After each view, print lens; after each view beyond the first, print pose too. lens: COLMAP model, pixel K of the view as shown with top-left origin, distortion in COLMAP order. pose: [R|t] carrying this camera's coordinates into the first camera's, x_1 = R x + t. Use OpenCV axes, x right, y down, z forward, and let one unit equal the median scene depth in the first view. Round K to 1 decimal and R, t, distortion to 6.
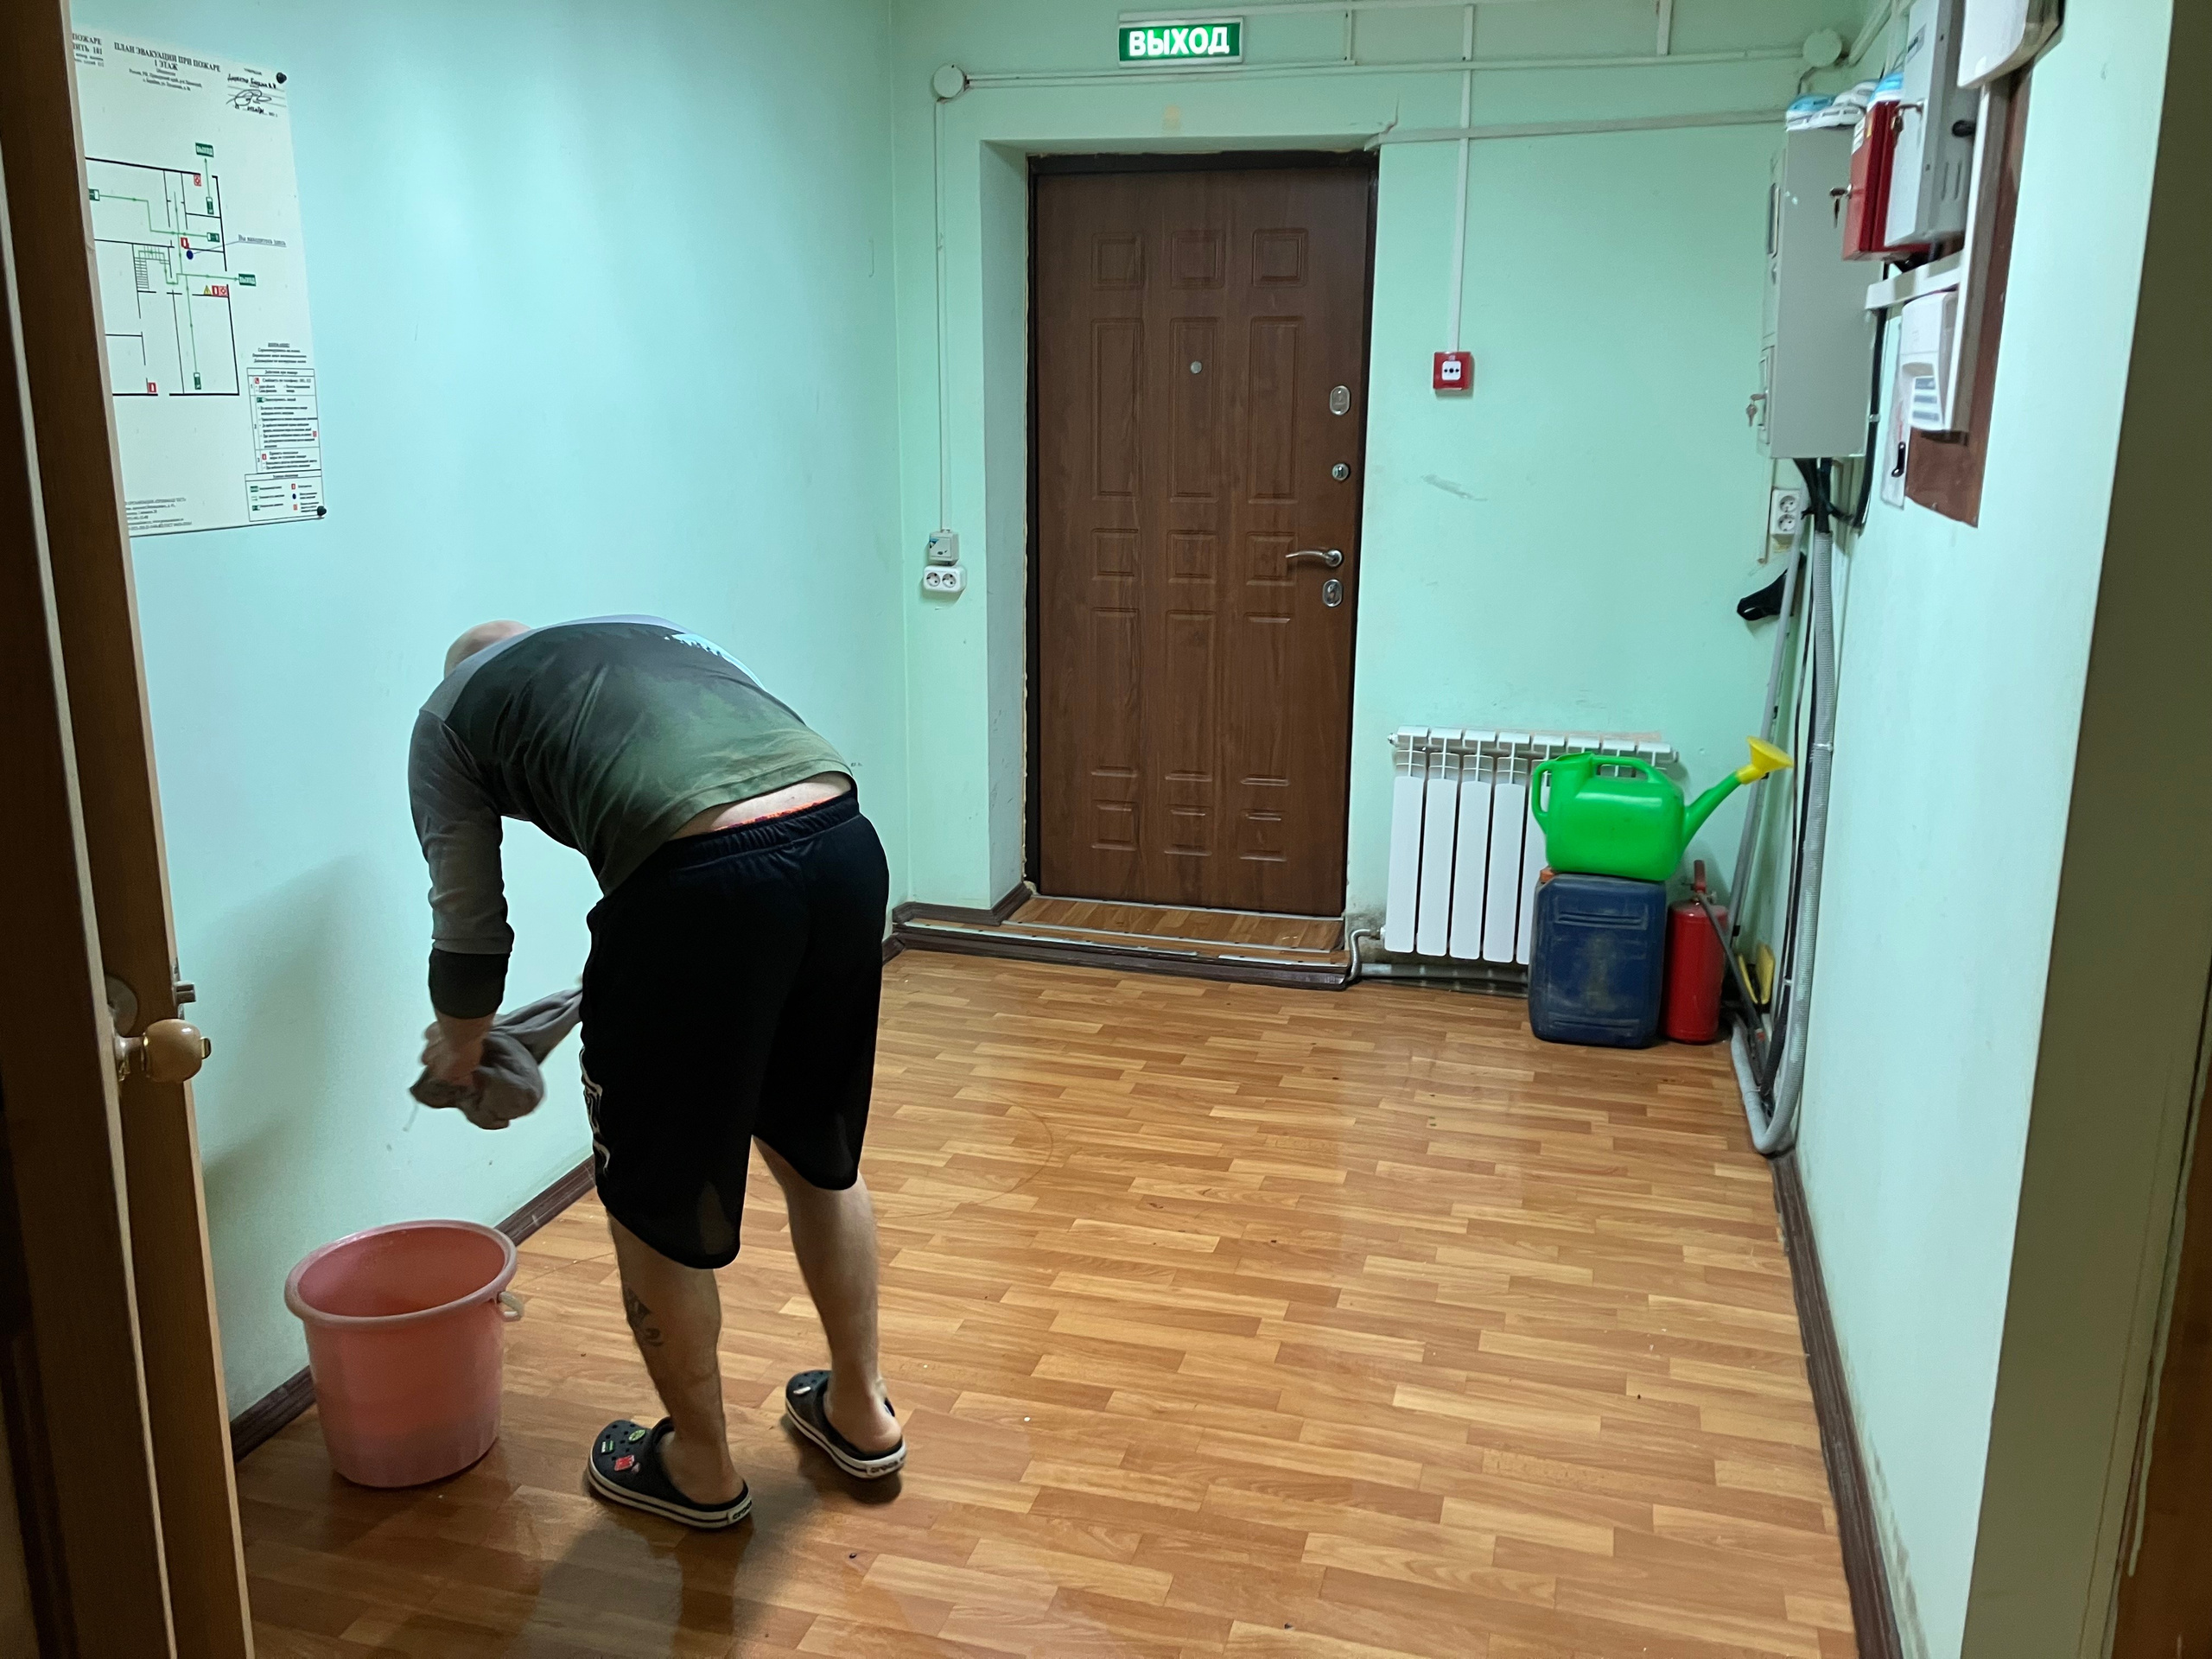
lens RADIAL K [[1800.5, 0, 1102.6], [0, 1800.5, 820.7], [0, 0, 1]] dist [0.060216, -0.083198]
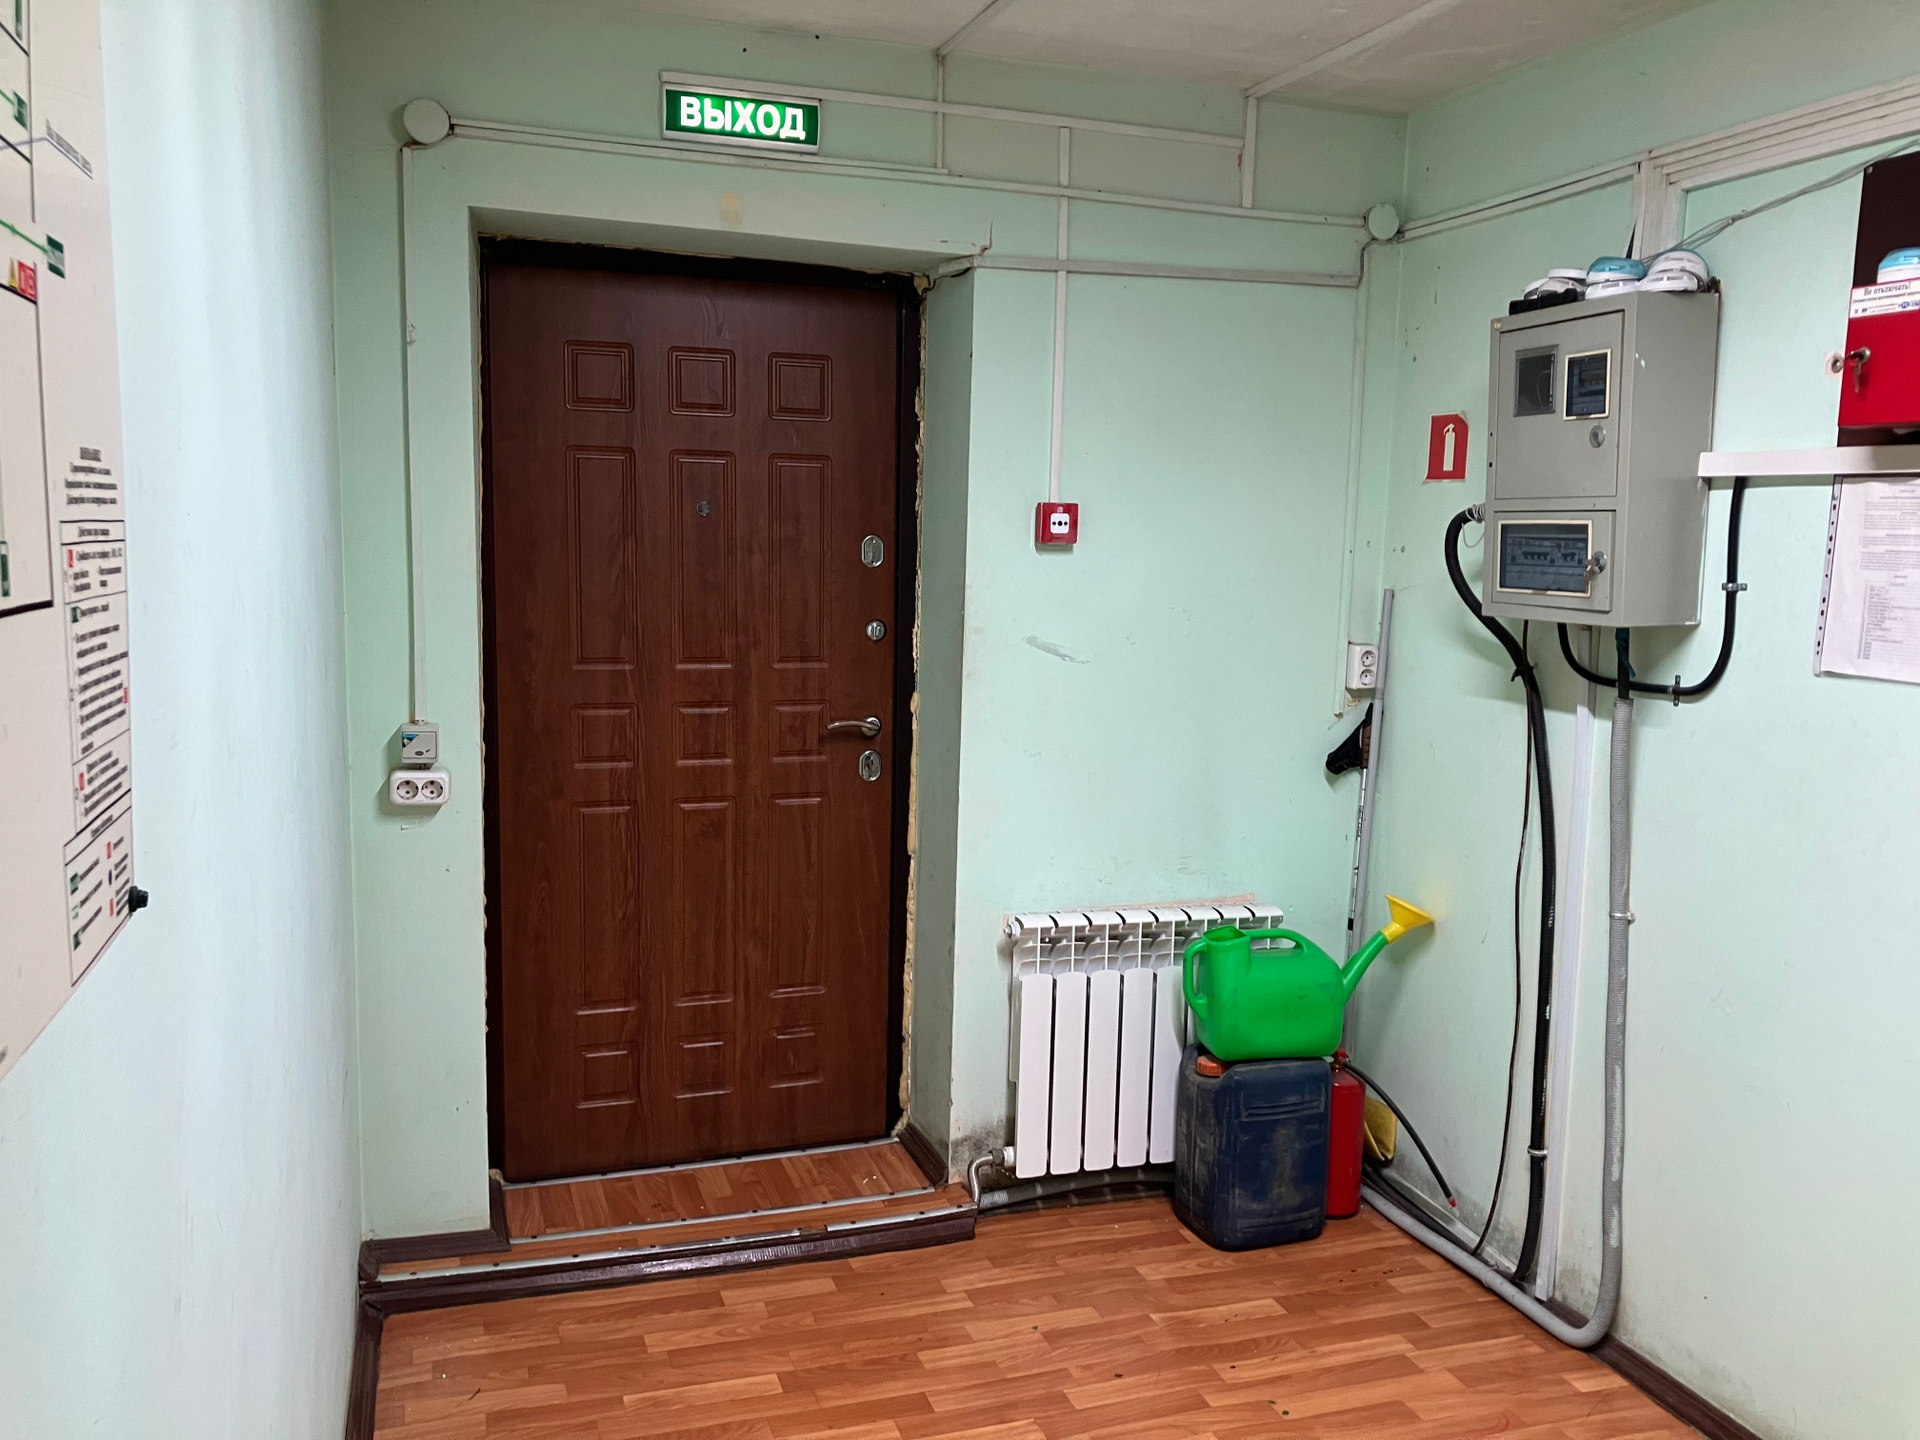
lens RADIAL K [[1562.9, 0, 956.5], [0, 1562.9, 735.6], [0, 0, 1]] dist [0.060216, -0.083198]
pose [[0.822734, -0.062435, 0.564987, -0.281697], [0.115166, 0.991645, -0.058120, -0.099067], [-0.556638, 0.112885, 0.823050, 0.382296]]
